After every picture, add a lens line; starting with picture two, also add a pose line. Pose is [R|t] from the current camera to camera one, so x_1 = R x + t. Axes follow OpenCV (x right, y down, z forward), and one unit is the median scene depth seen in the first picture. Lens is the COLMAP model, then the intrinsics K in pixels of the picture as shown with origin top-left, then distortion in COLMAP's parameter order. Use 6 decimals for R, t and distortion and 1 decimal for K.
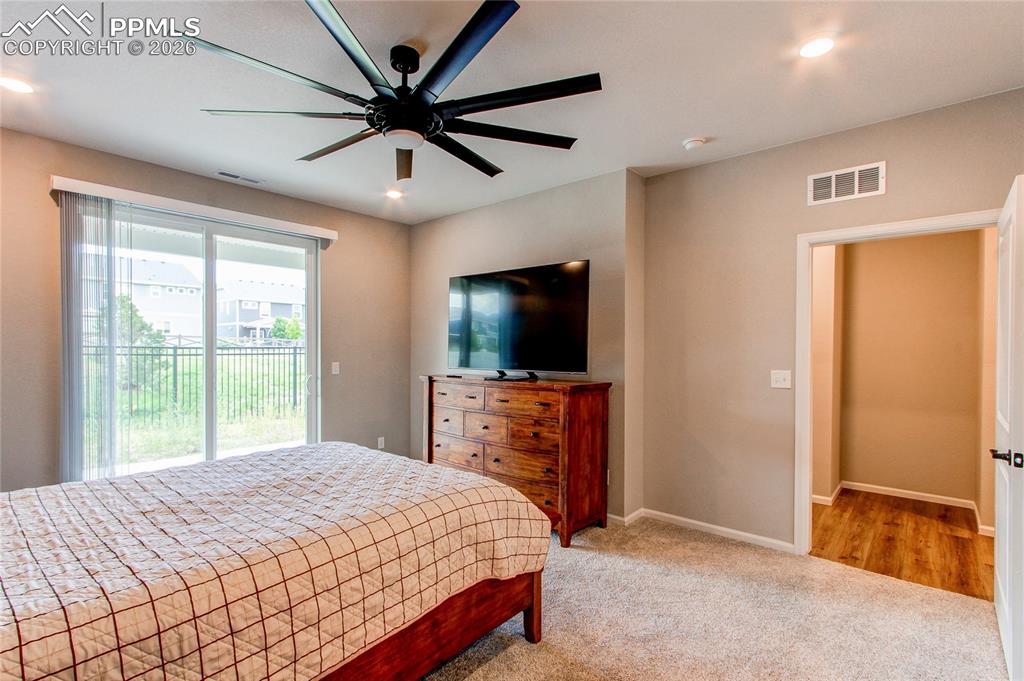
lens RADIAL K [[480.1, 0, 510.8], [0, 480.1, 350.2], [0, 0, 1]] dist [0.000808, 0.000204]
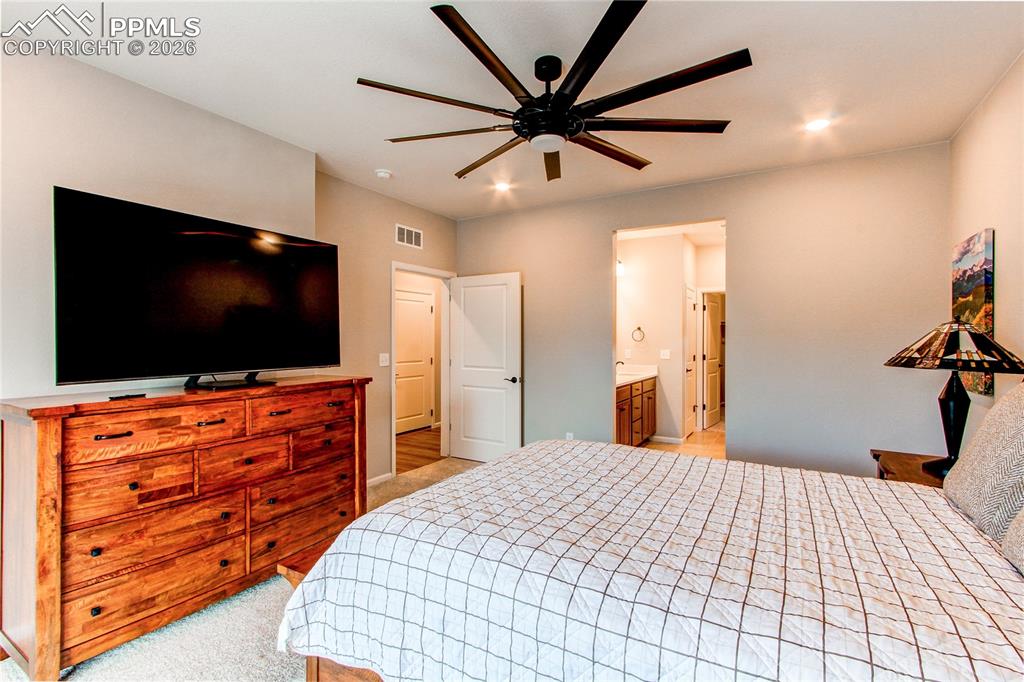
lens RADIAL K [[465.9, 0, 501.4], [0, 465.9, 356.1], [0, 0, 1]] dist [0.000808, 0.001063]
pose [[-0.181374, -0.043014, 0.982473, -0.868900], [0.004741, 0.998993, 0.044613, -0.010621], [-0.983403, 0.012749, -0.180988, 0.921239]]
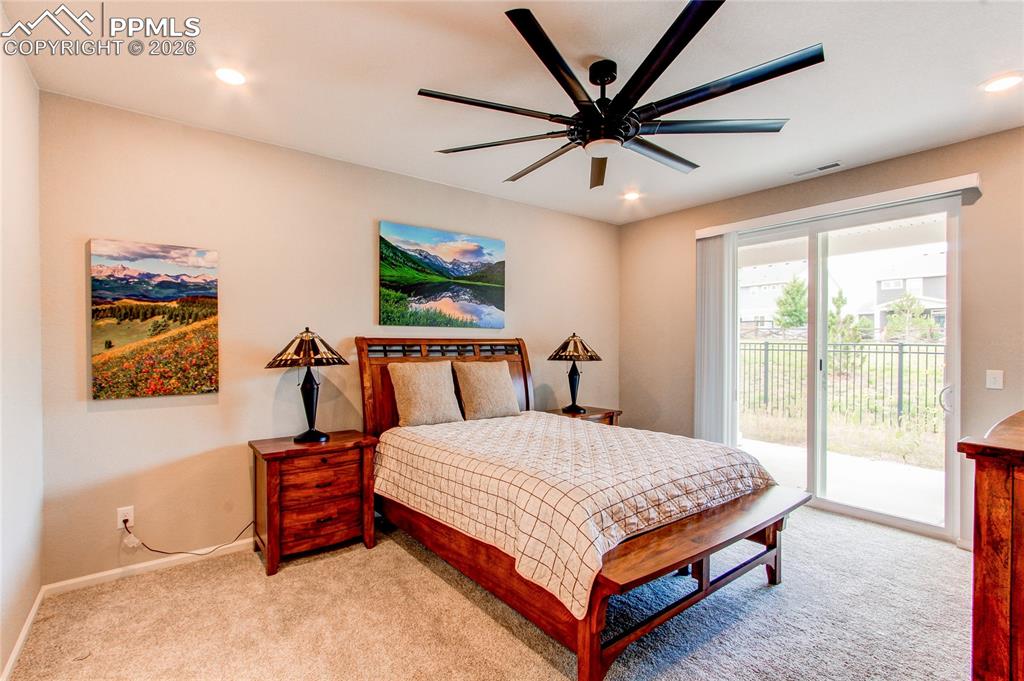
lens RADIAL K [[474.7, 0, 512.0], [0, 474.7, 340.5], [0, 0, 1]] dist [0.000909, 0.000536]
pose [[-0.202961, -0.000826, -0.979186, 0.624226], [-0.008727, 0.999961, 0.000966, -0.014329], [0.979148, 0.008742, -0.202961, 0.750486]]
